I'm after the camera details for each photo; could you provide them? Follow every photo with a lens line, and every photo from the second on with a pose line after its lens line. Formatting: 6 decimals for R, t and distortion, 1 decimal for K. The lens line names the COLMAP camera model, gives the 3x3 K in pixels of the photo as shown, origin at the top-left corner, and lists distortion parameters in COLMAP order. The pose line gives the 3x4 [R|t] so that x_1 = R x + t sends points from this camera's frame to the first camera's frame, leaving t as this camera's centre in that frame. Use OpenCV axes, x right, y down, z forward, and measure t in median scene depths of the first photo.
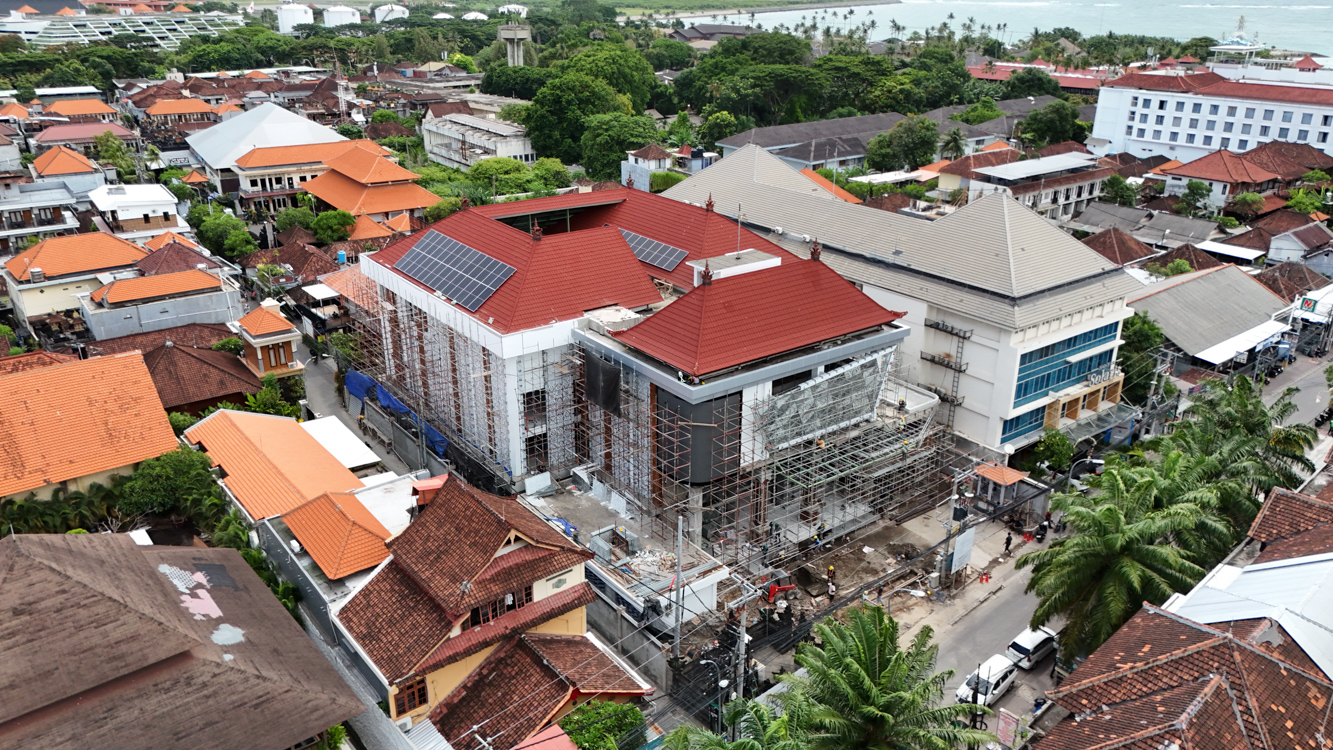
lens RADIAL K [[975.9, 0, 666.1], [0, 975.9, 377.7], [0, 0, 1]] dist [0.072652, -0.066141]
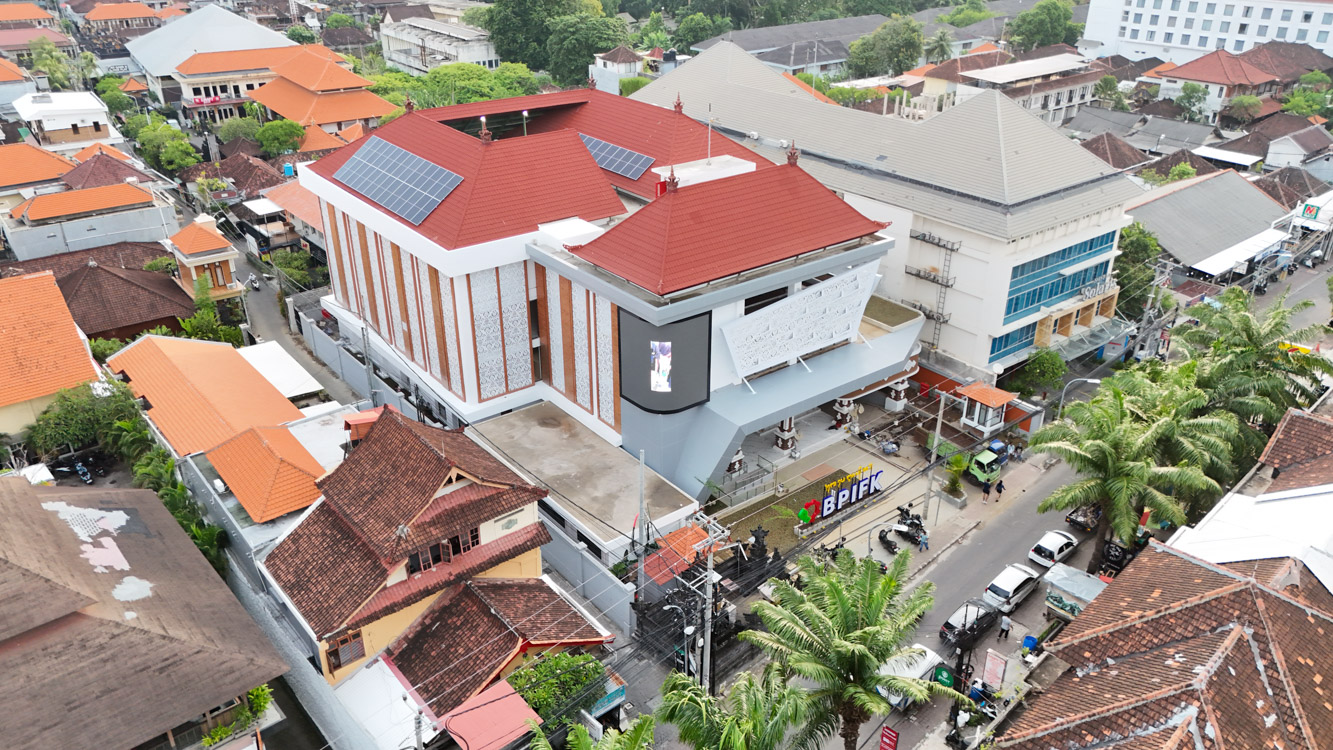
lens RADIAL K [[975.9, 0, 666.1], [0, 975.9, 377.7], [0, 0, 1]] dist [0.072652, -0.066141]
pose [[0.999762, -0.011620, 0.018481, 0.012757], [0.010057, 0.996541, 0.082494, 0.000437], [-0.019376, -0.082288, 0.996420, 0.060826]]
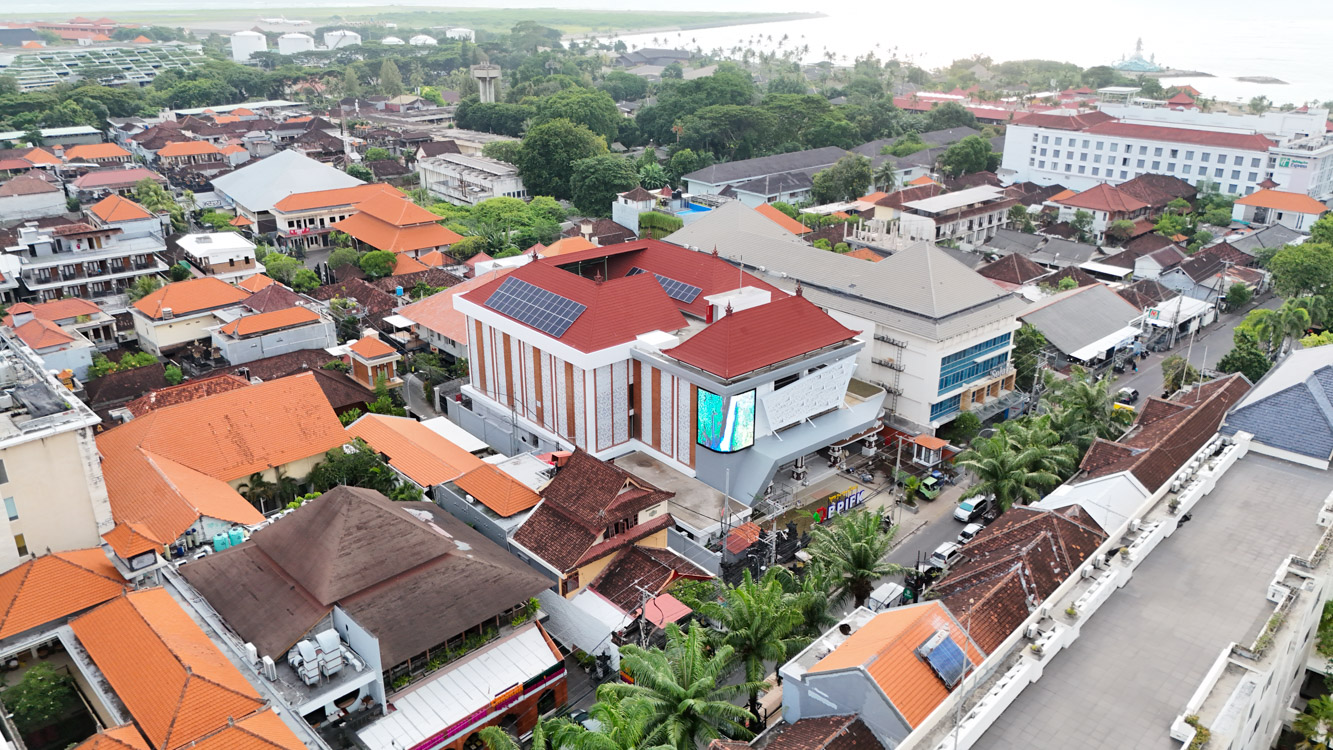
lens RADIAL K [[975.9, 0, 666.1], [0, 975.9, 377.7], [0, 0, 1]] dist [0.072652, -0.066141]
pose [[0.997713, -0.027128, 0.061911, -0.106693], [0.027556, 0.999602, -0.006081, 0.002264], [-0.061722, 0.007773, 0.998063, -0.331897]]
